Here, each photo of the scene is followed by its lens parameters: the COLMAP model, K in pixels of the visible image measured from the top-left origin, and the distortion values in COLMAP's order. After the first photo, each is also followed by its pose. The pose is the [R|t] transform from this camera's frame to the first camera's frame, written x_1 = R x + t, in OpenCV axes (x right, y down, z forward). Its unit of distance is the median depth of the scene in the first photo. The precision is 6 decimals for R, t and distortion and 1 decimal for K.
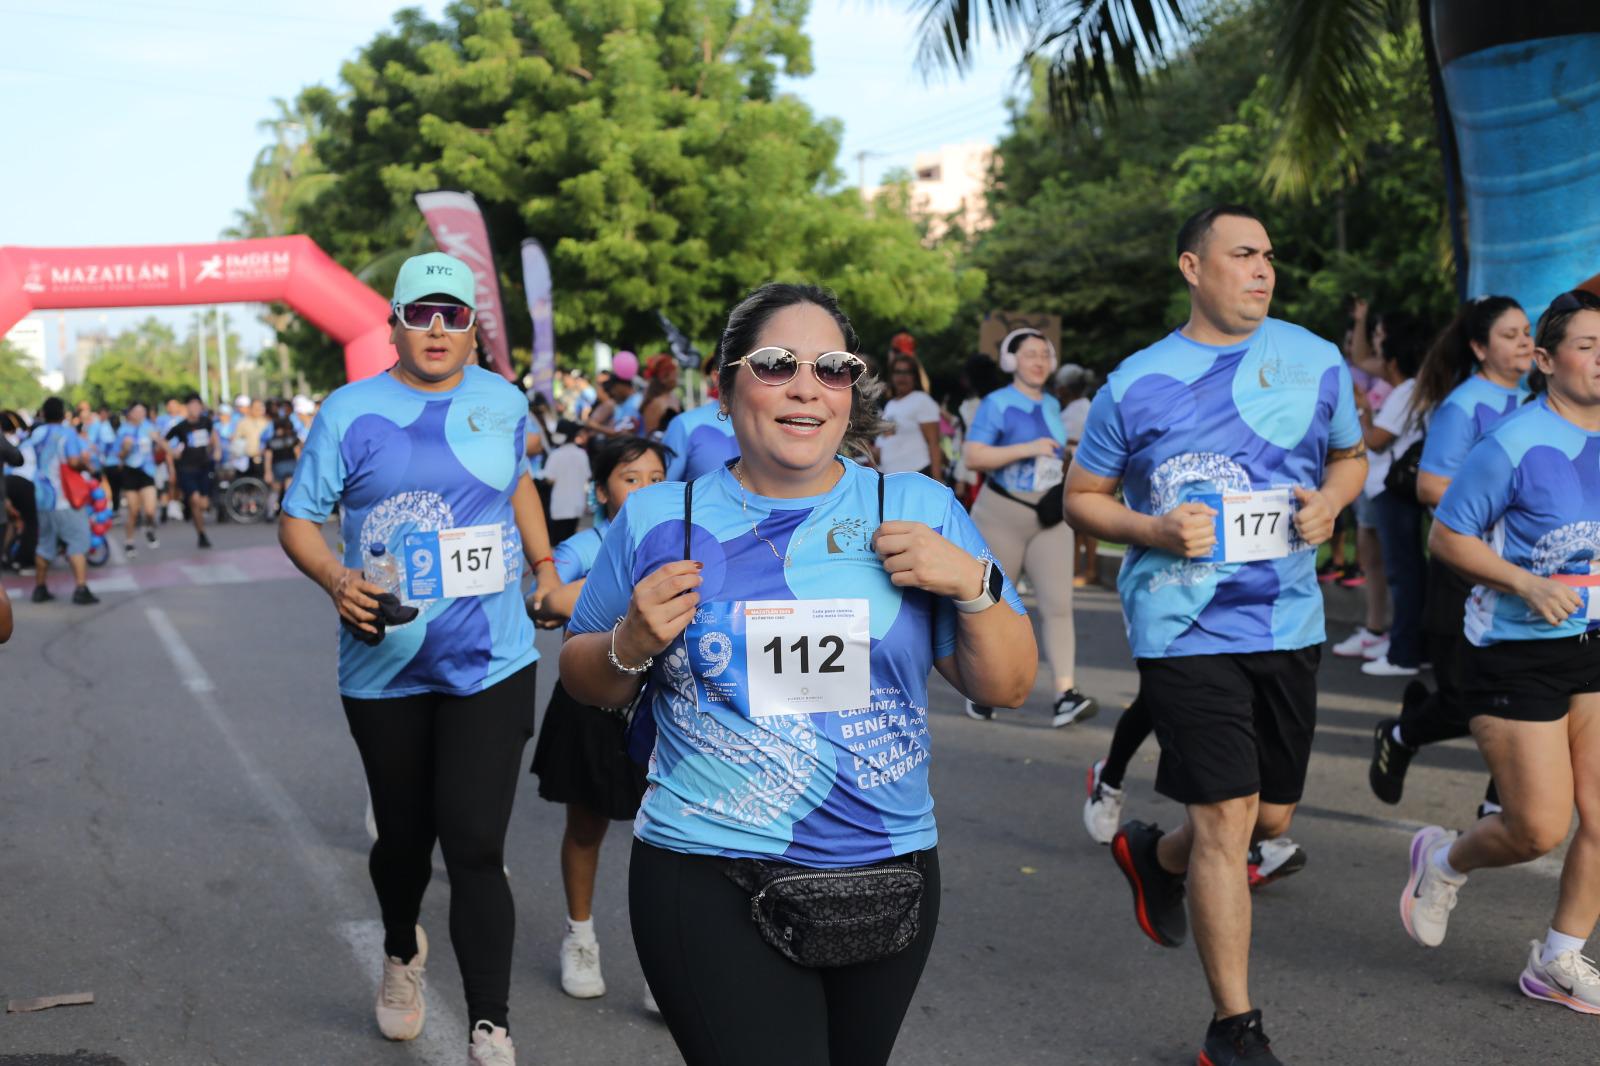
lens RADIAL K [[2347.0, 0, 780.6], [0, 2347.0, 531.5], [0, 0, 1]] dist [-0.095450, -0.095511]
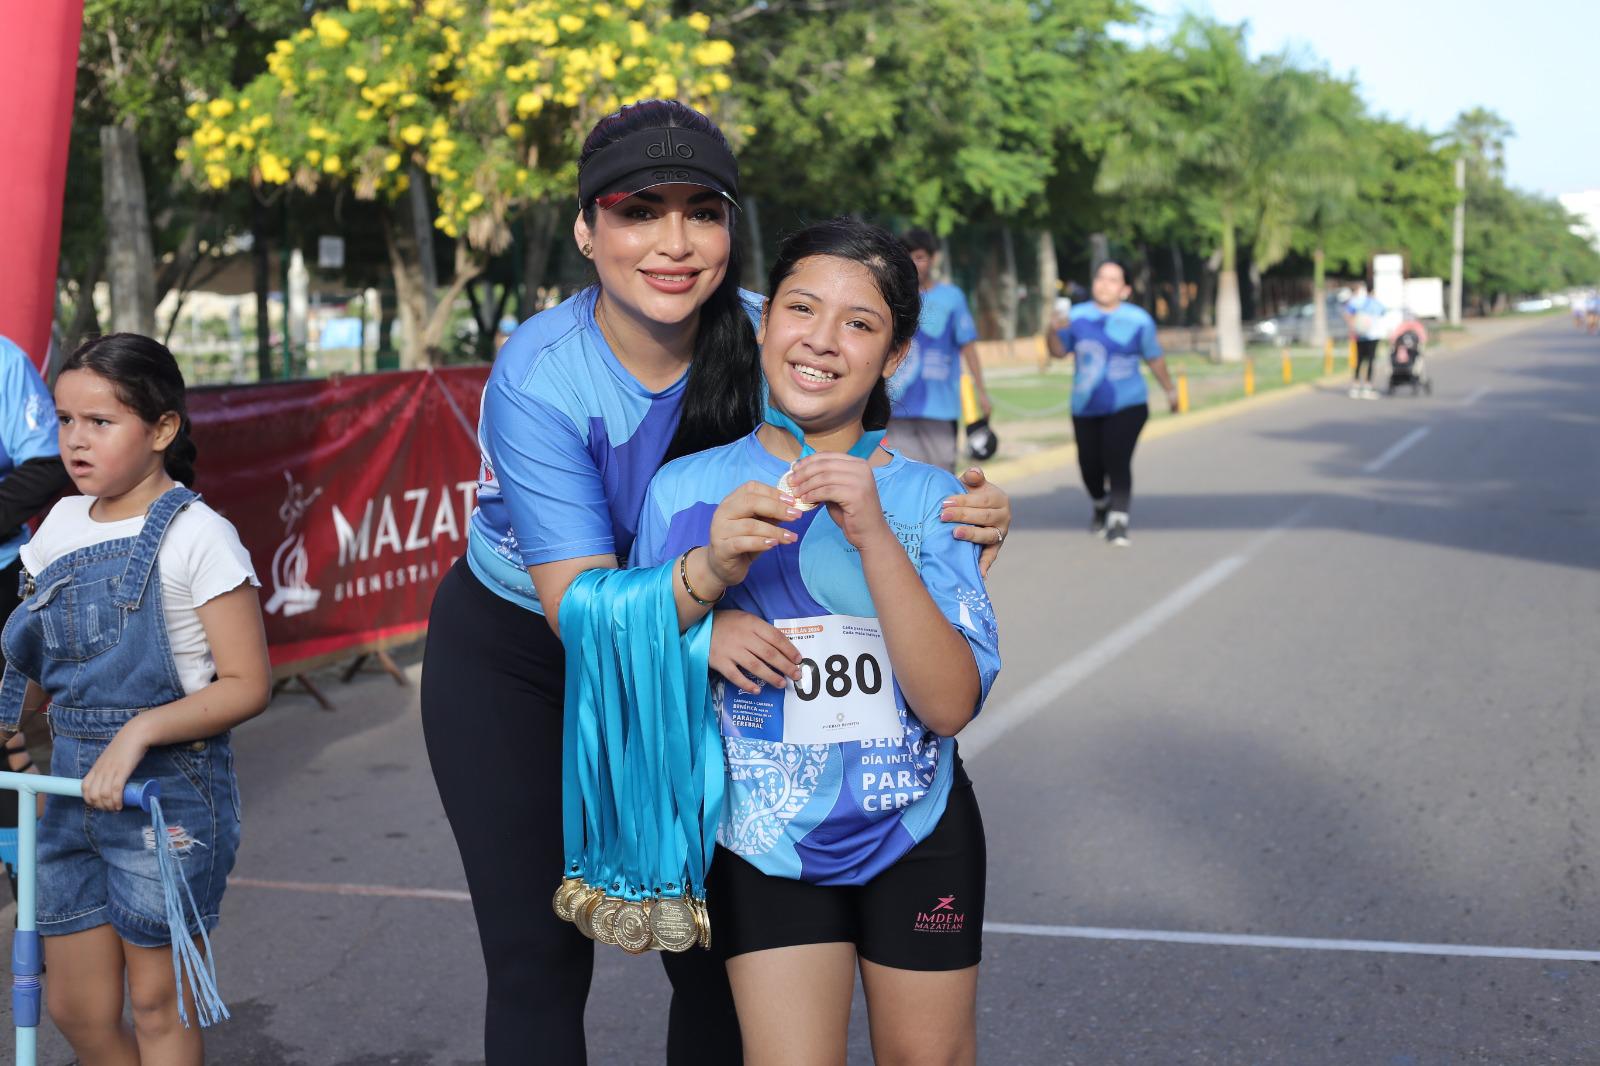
lens RADIAL K [[2328.9, 0, 783.6], [0, 2328.9, 539.0], [0, 0, 1]] dist [-0.088681, -0.055000]
pose [[0.792160, 0.076645, -0.605482, -0.208696], [-0.041999, 0.996577, 0.071203, -0.038589], [0.608867, -0.030974, 0.792667, 0.908111]]
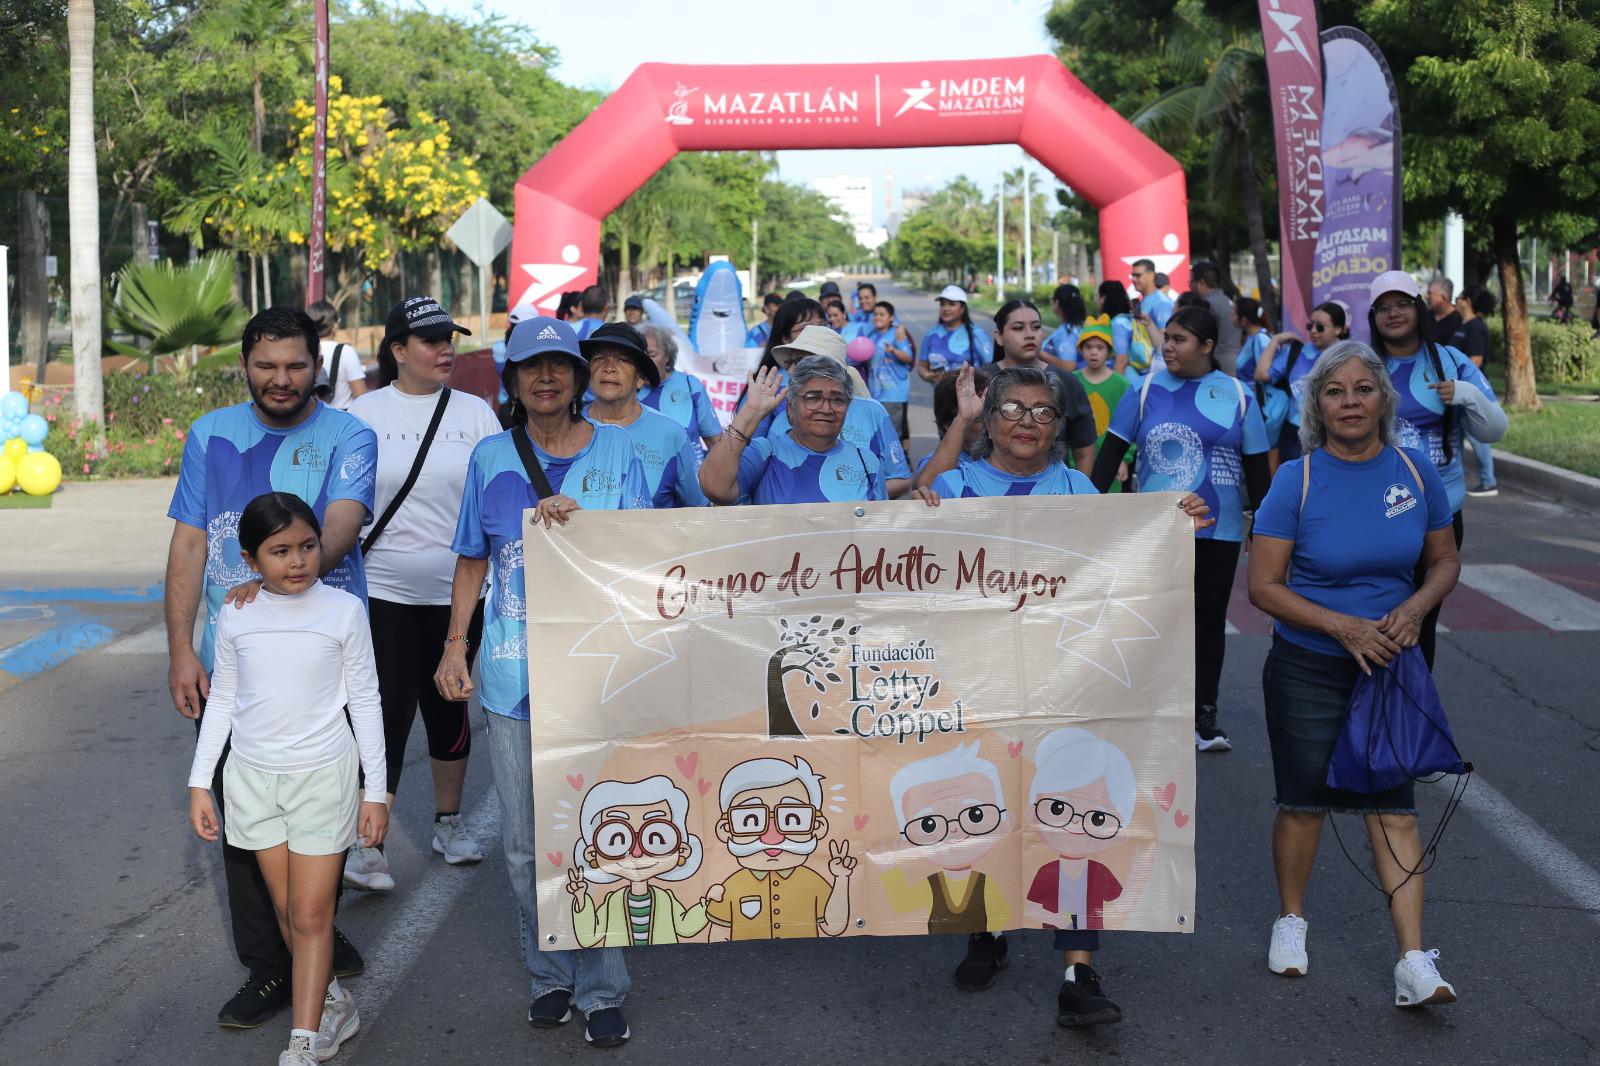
lens RADIAL K [[2322.8, 0, 775.7], [0, 2322.8, 531.2], [0, 0, 1]] dist [-0.087213, -0.078777]
pose [[0.939442, 0.066421, -0.336211, -0.035650], [-0.046689, 0.996697, 0.066447, -0.024756], [0.339514, -0.046726, 0.939440, 0.309068]]
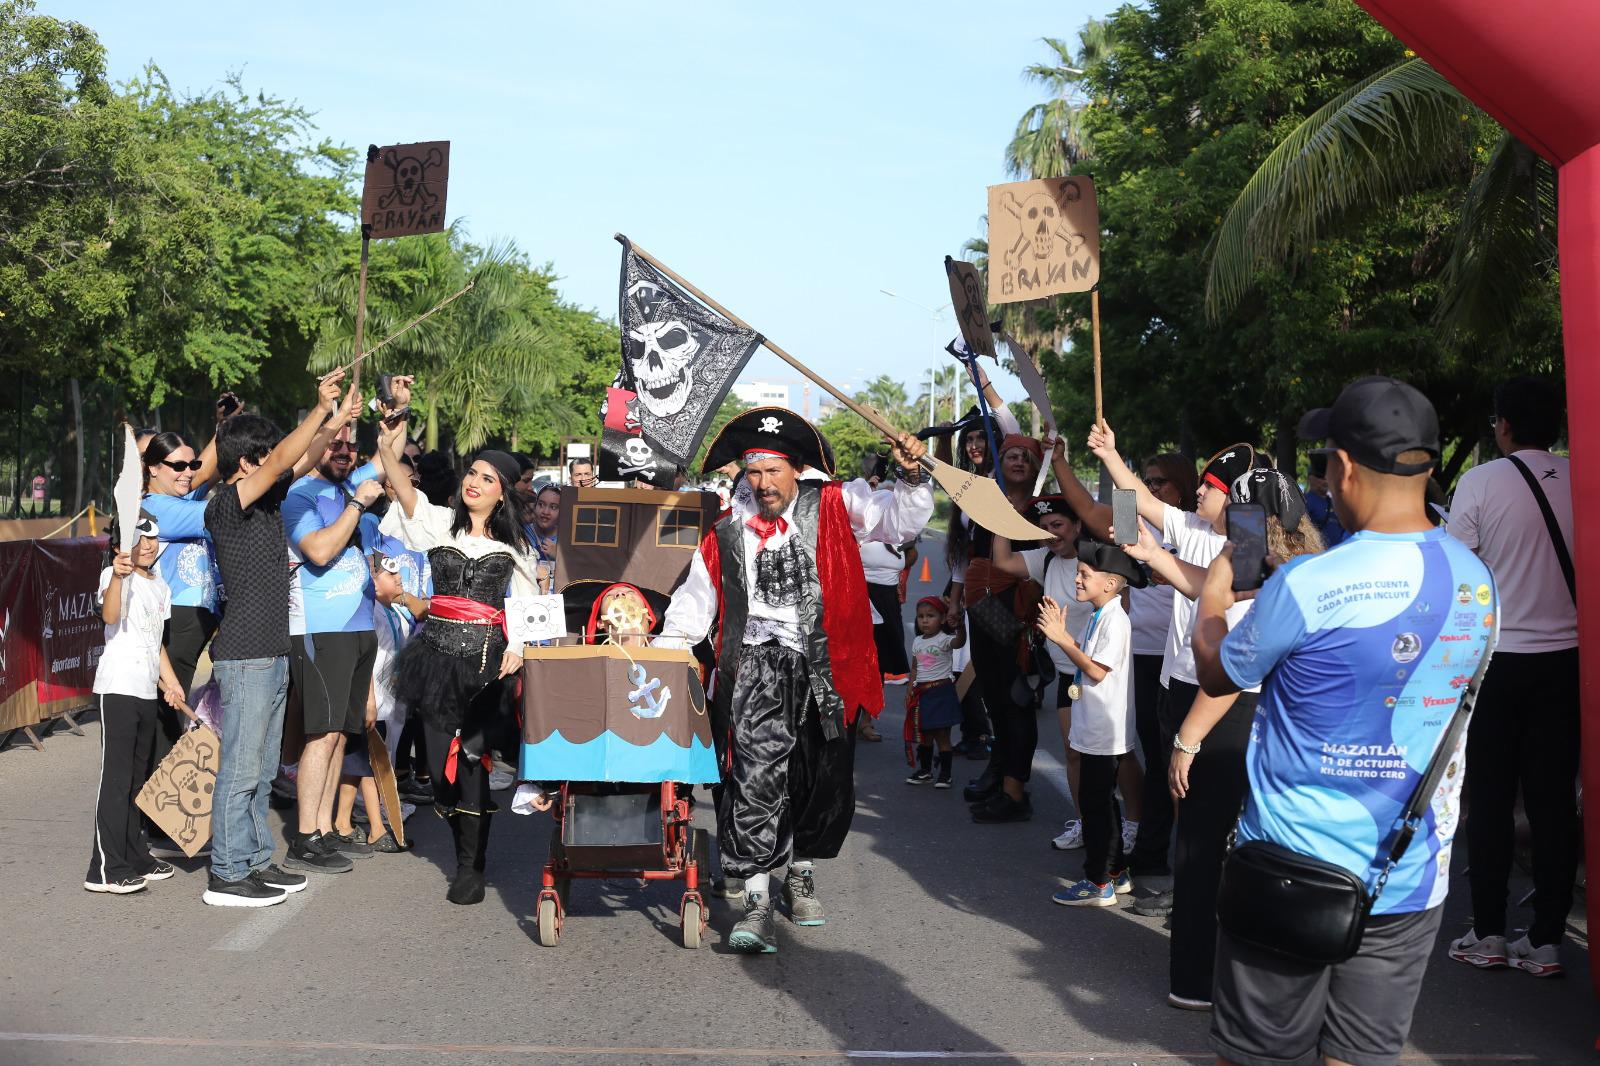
lens RADIAL K [[2324.1, 0, 792.0], [0, 2324.1, 508.2], [0, 0, 1]] dist [-0.081079, -0.055511]
pose [[0.951730, 0.063991, -0.300193, -0.197683], [-0.077988, 0.996344, -0.034866, -0.043903], [0.296864, 0.056594, 0.953241, 0.859386]]
